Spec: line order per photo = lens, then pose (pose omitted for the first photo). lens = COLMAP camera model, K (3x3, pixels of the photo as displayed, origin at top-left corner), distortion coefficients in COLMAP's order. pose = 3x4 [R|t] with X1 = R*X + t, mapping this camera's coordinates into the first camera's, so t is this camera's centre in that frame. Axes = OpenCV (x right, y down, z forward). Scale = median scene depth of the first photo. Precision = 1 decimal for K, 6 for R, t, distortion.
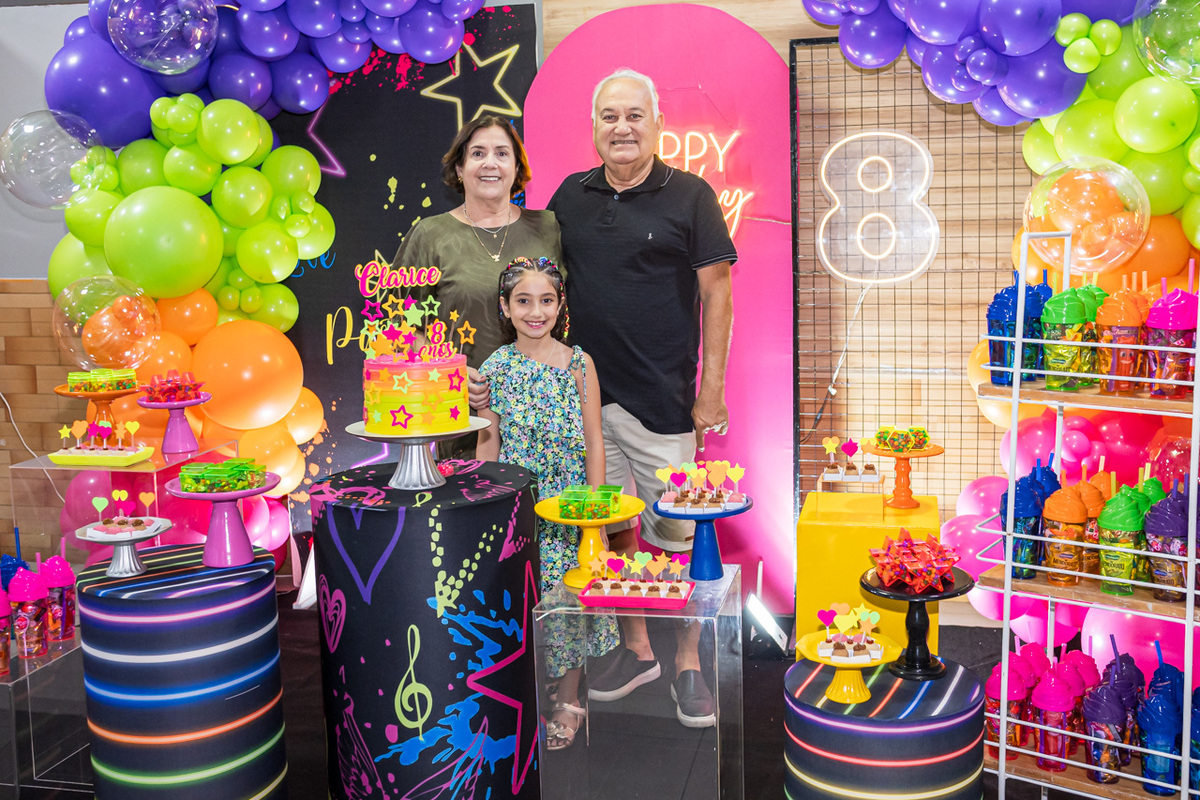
lens RADIAL K [[1218.3, 0, 606.5], [0, 1218.3, 382.3], [0, 0, 1]] dist [-0.064752, 0.175420]
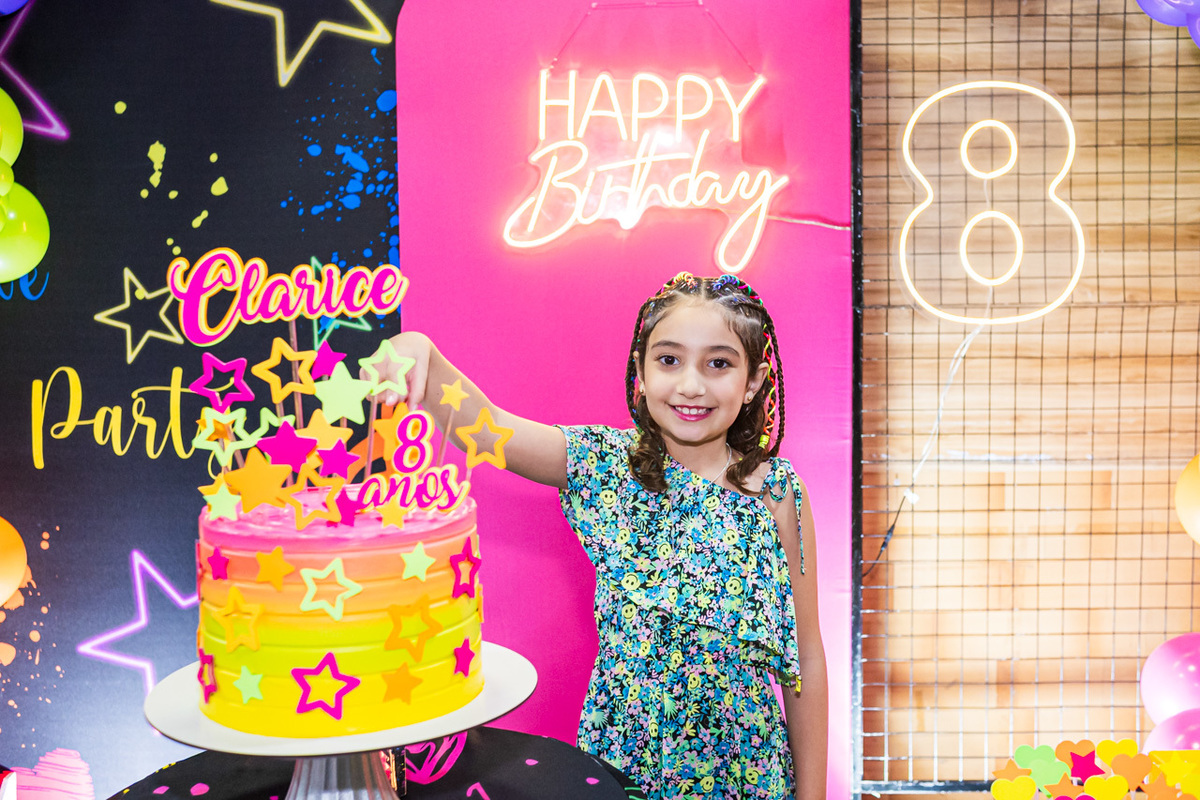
lens RADIAL K [[1256.8, 0, 605.2], [0, 1256.8, 381.0], [0, 0, 1]] dist [-0.078824, 0.206630]
pose [[0.974155, -0.009112, 0.225697, -0.161819], [0.019587, 0.998830, -0.044216, -0.039719], [-0.225030, 0.047494, 0.973194, 0.595531]]
